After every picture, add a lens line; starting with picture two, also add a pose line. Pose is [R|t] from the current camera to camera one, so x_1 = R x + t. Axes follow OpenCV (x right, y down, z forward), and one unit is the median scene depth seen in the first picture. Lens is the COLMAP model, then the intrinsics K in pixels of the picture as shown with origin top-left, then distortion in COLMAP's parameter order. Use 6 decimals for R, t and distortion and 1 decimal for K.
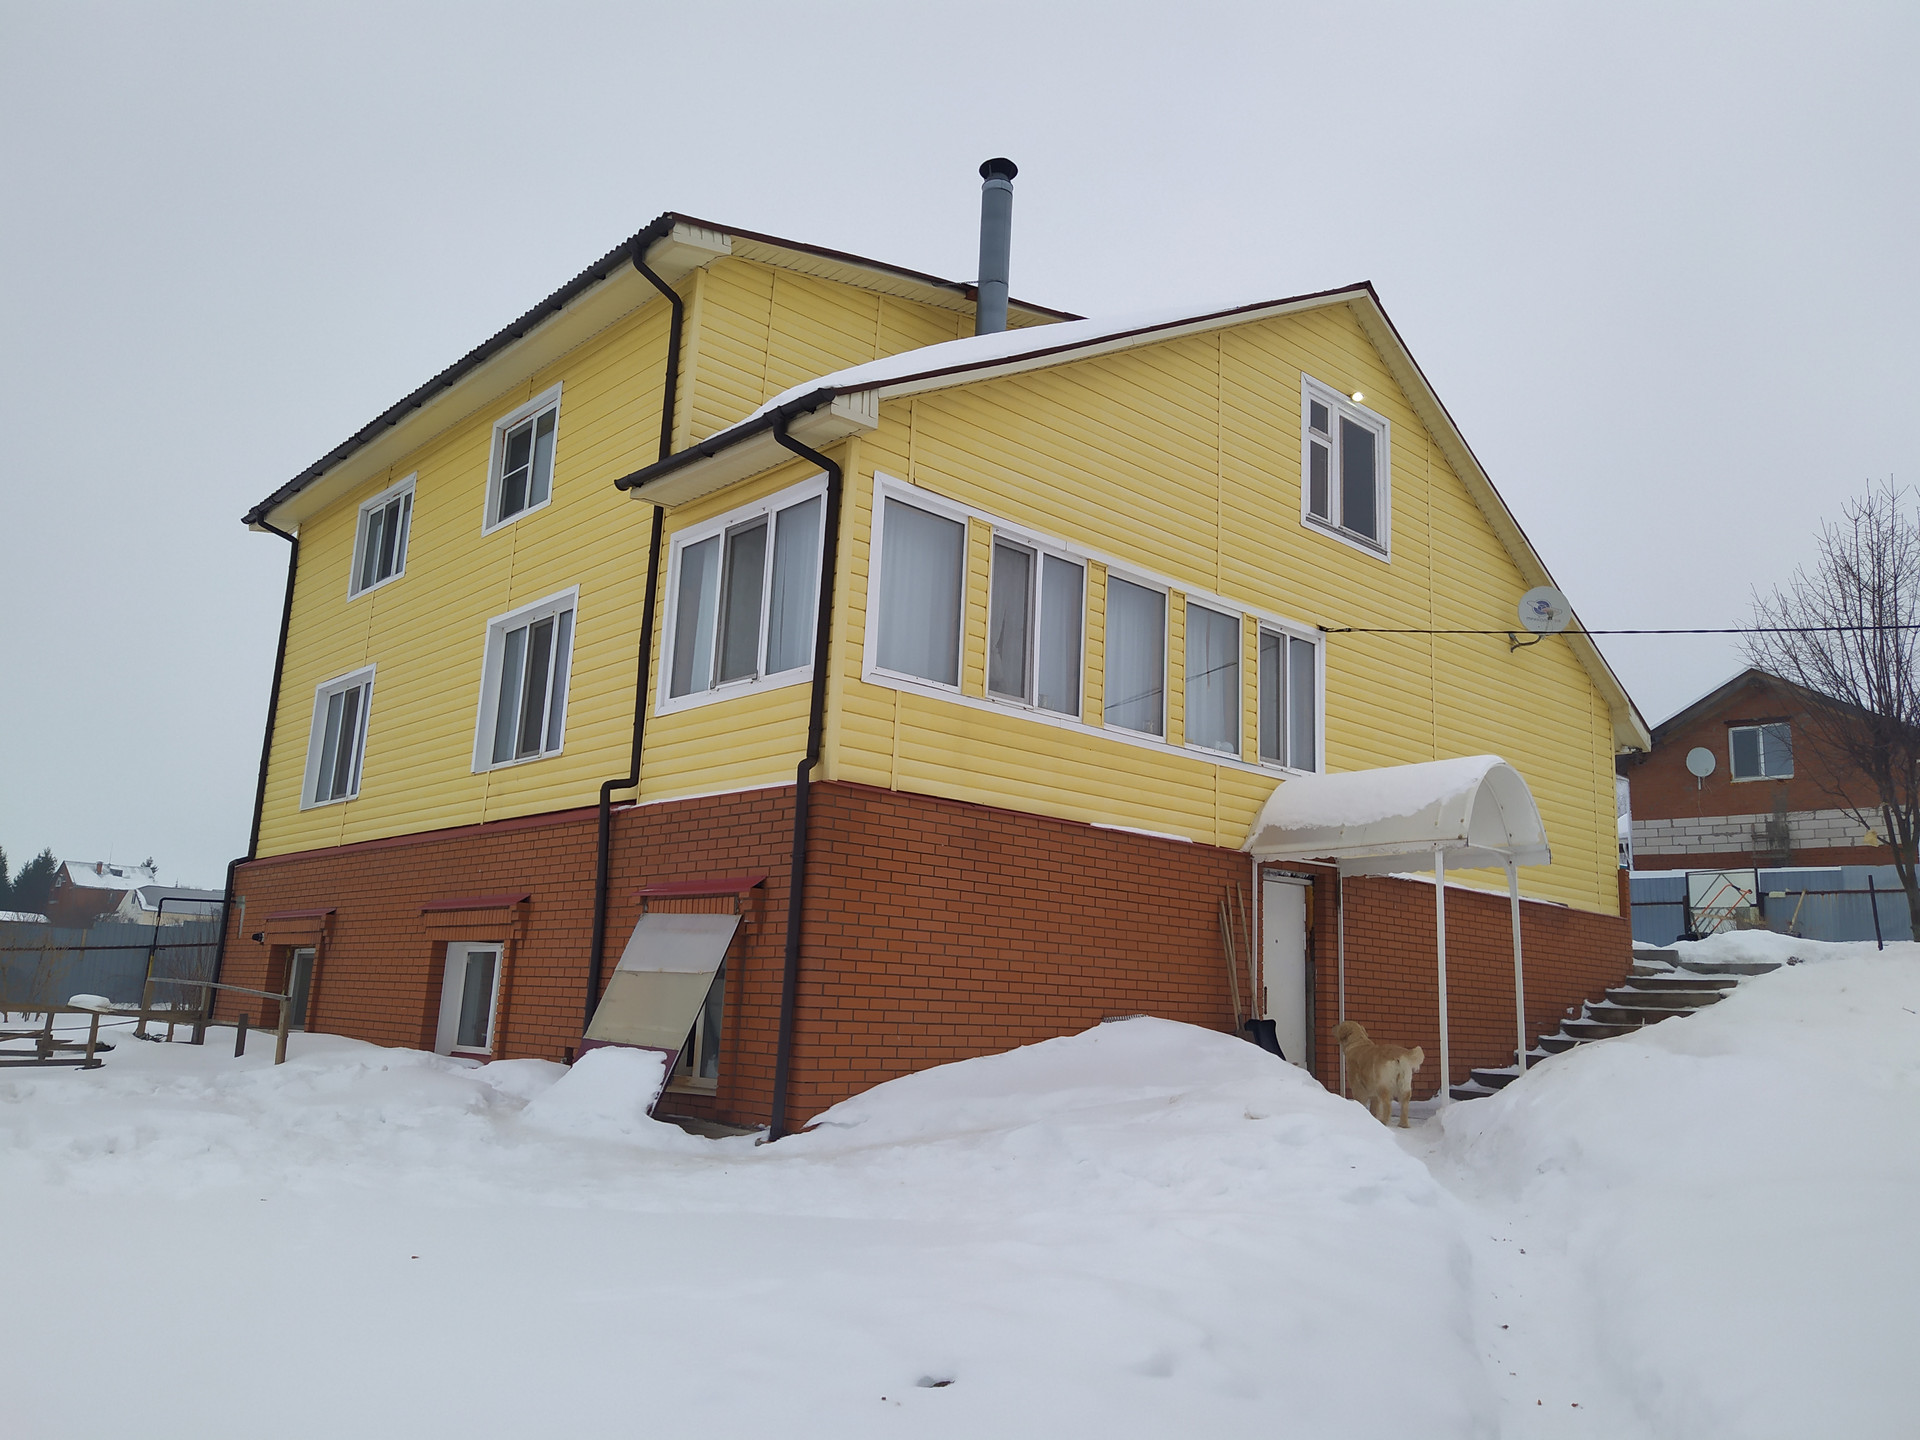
lens RADIAL K [[1449.8, 0, 959.1], [0, 1449.8, 712.9], [0, 0, 1]] dist [-0.008999, 0.000351]
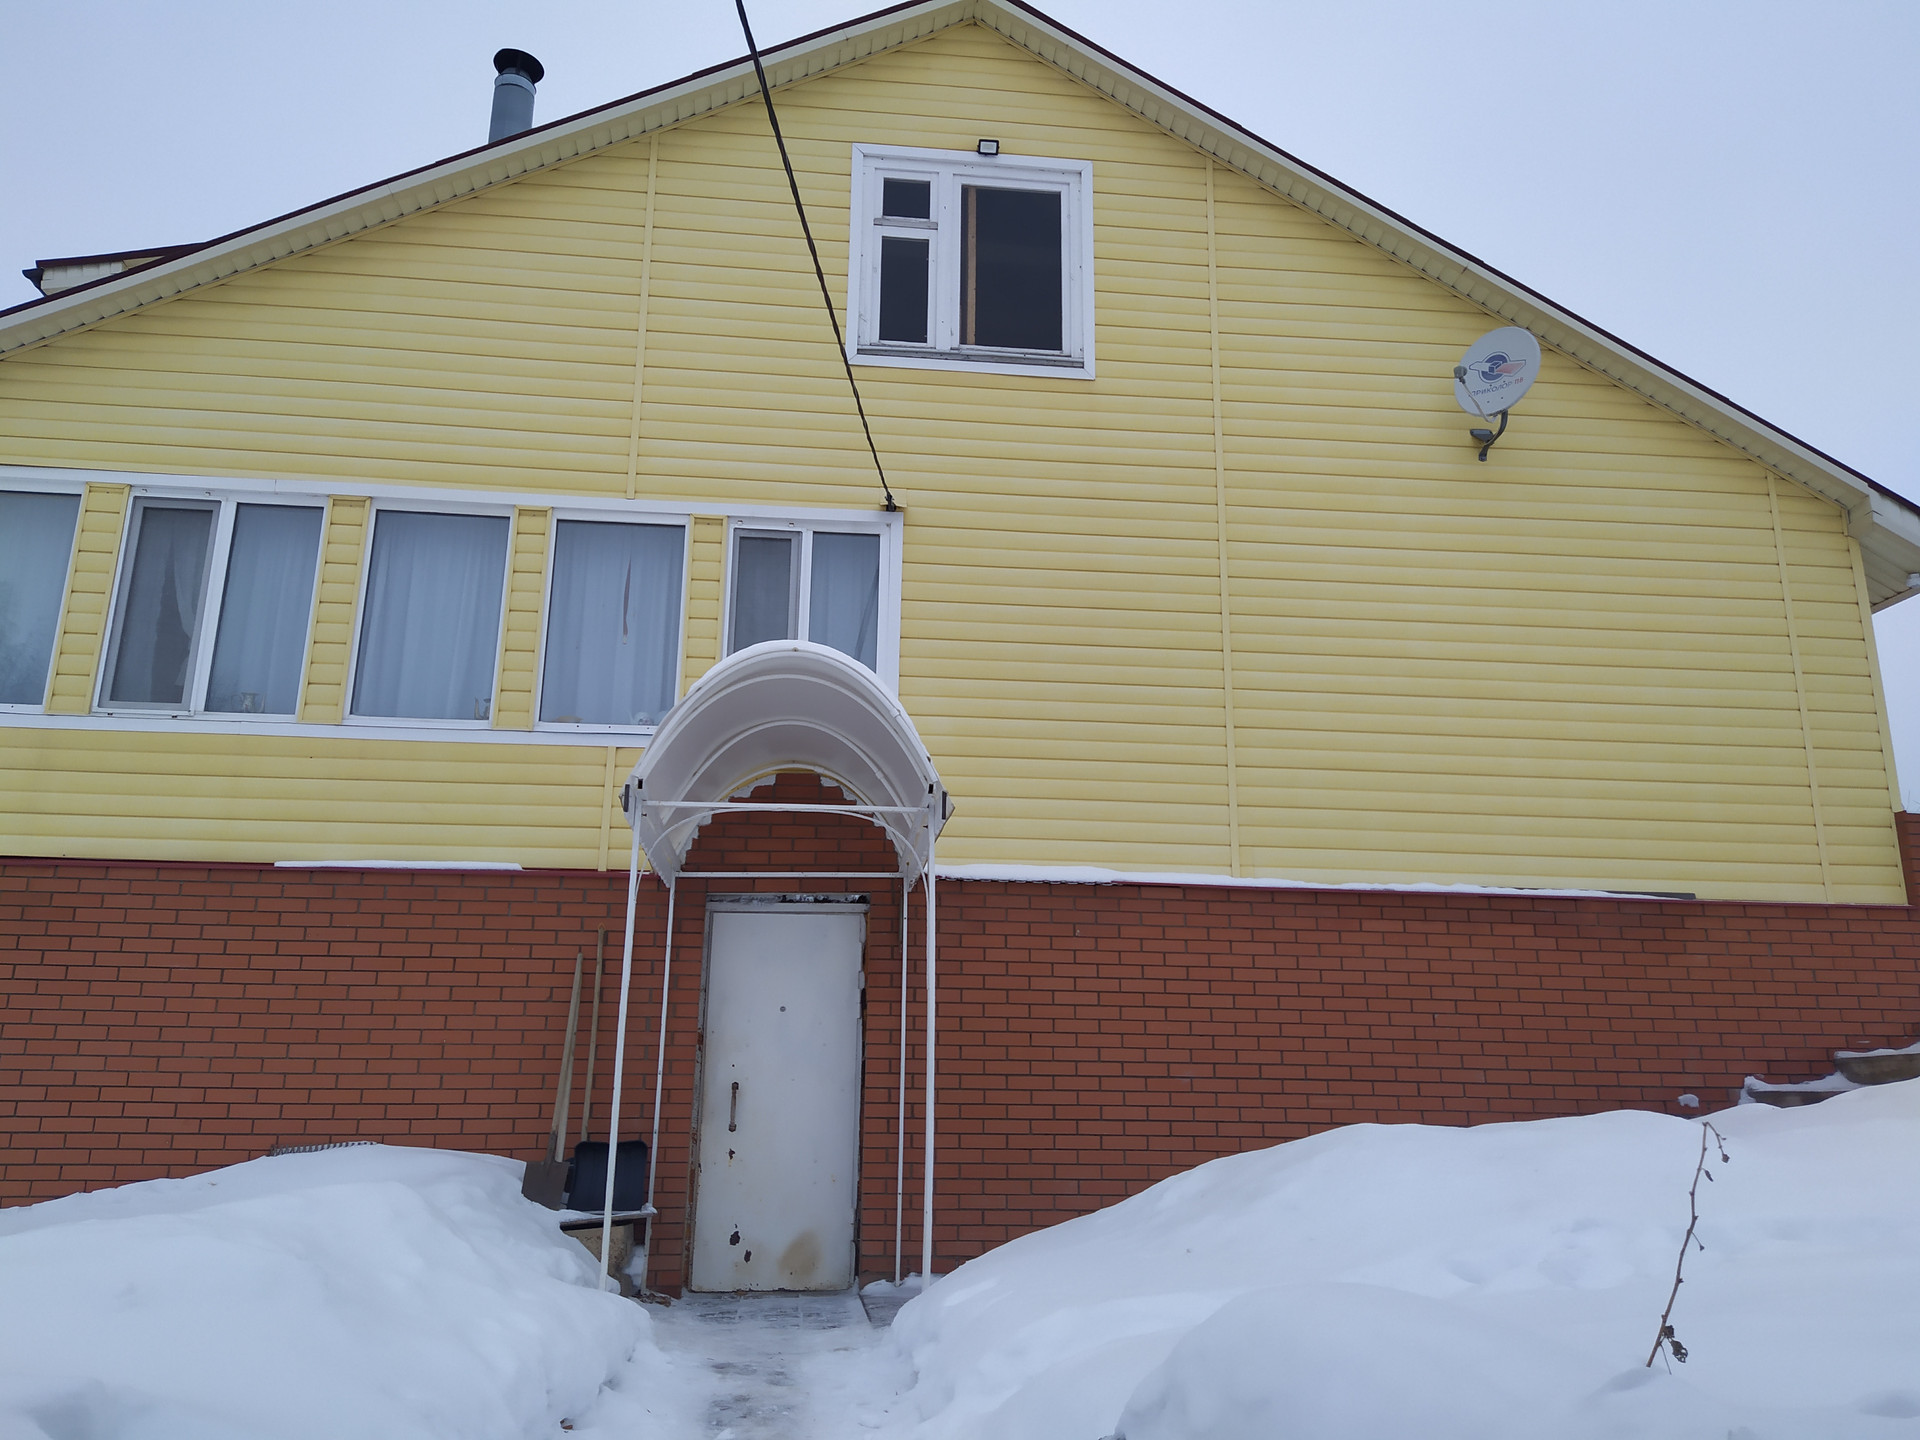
lens RADIAL K [[1545.7, 0, 962.4], [0, 1545.7, 721.0], [0, 0, 1]] dist [0.053355, -0.018000]
pose [[0.812012, -0.207178, -0.545631, 0.624429], [0.151301, 0.977639, -0.146047, 0.136130], [0.563688, 0.036037, 0.825201, 0.462943]]
